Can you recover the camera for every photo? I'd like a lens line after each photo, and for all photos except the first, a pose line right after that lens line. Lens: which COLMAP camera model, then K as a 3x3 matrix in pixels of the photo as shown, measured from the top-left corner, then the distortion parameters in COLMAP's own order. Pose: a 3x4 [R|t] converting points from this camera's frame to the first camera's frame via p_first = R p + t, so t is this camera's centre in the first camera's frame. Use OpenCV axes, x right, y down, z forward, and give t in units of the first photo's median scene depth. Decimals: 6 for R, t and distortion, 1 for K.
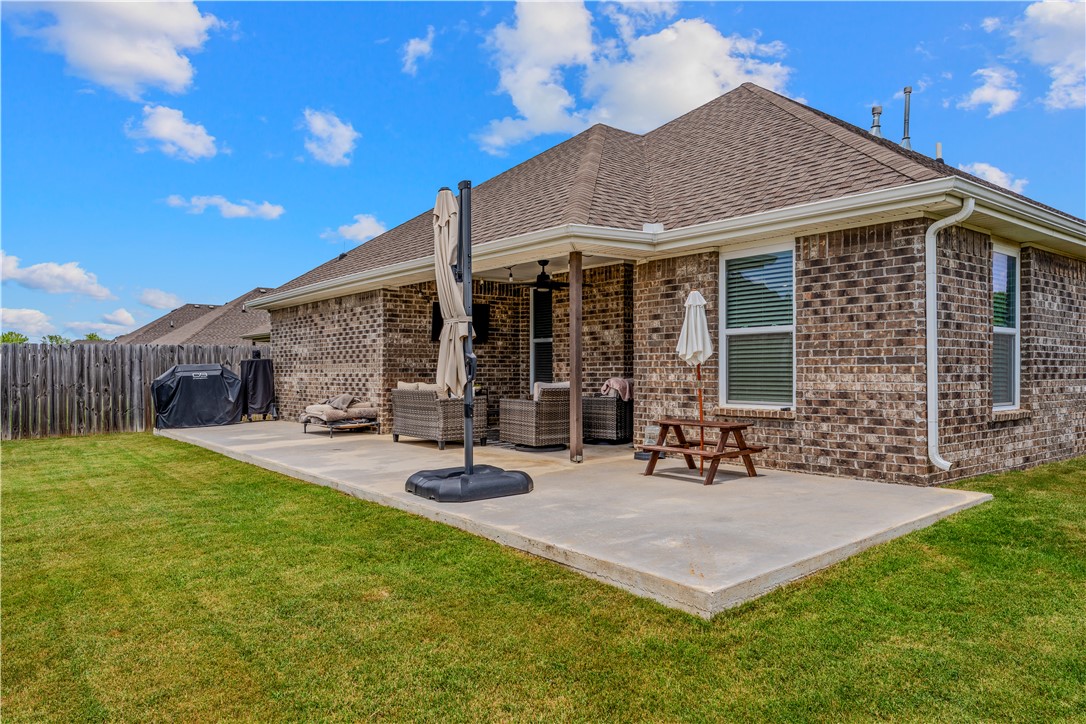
lens RADIAL K [[724.4, 0, 543.0], [0, 724.4, 365.5], [0, 0, 1]] dist [0.000744, 0.000036]
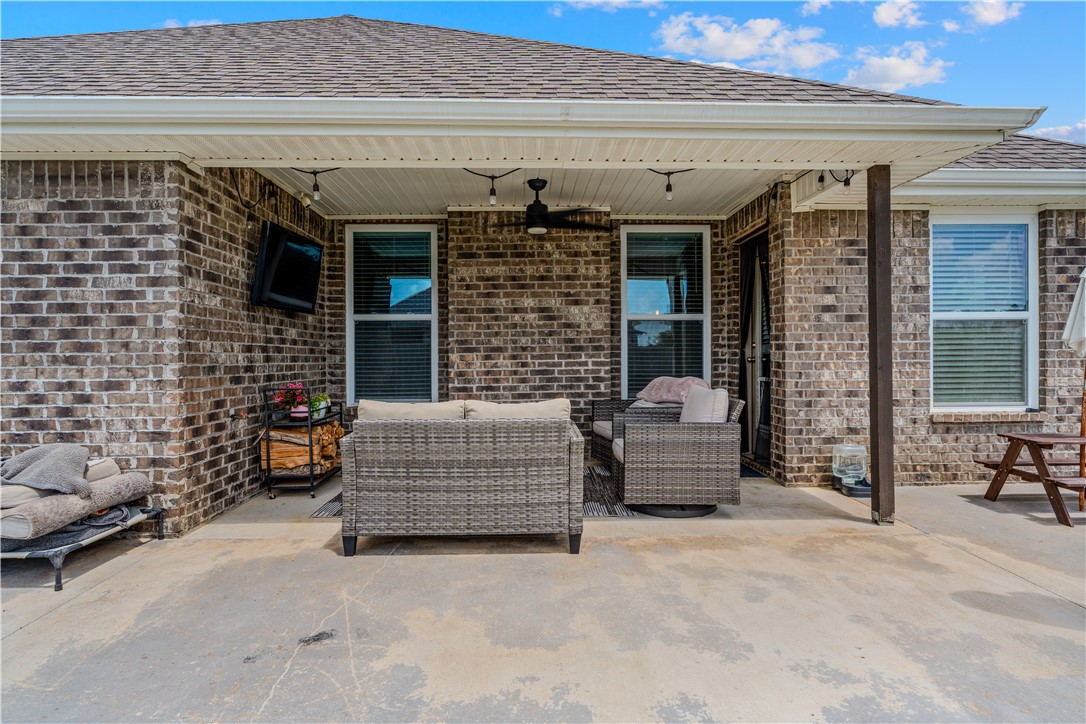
lens RADIAL K [[600.7, 0, 543.9], [0, 600.7, 355.8], [0, 0, 1]] dist [-0.004152, -0.000312]
pose [[0.604263, 0.001166, 0.796784, -0.379326], [0.000133, 0.999999, -0.001565, -0.001471], [-0.796785, 0.001052, 0.604262, 0.687039]]
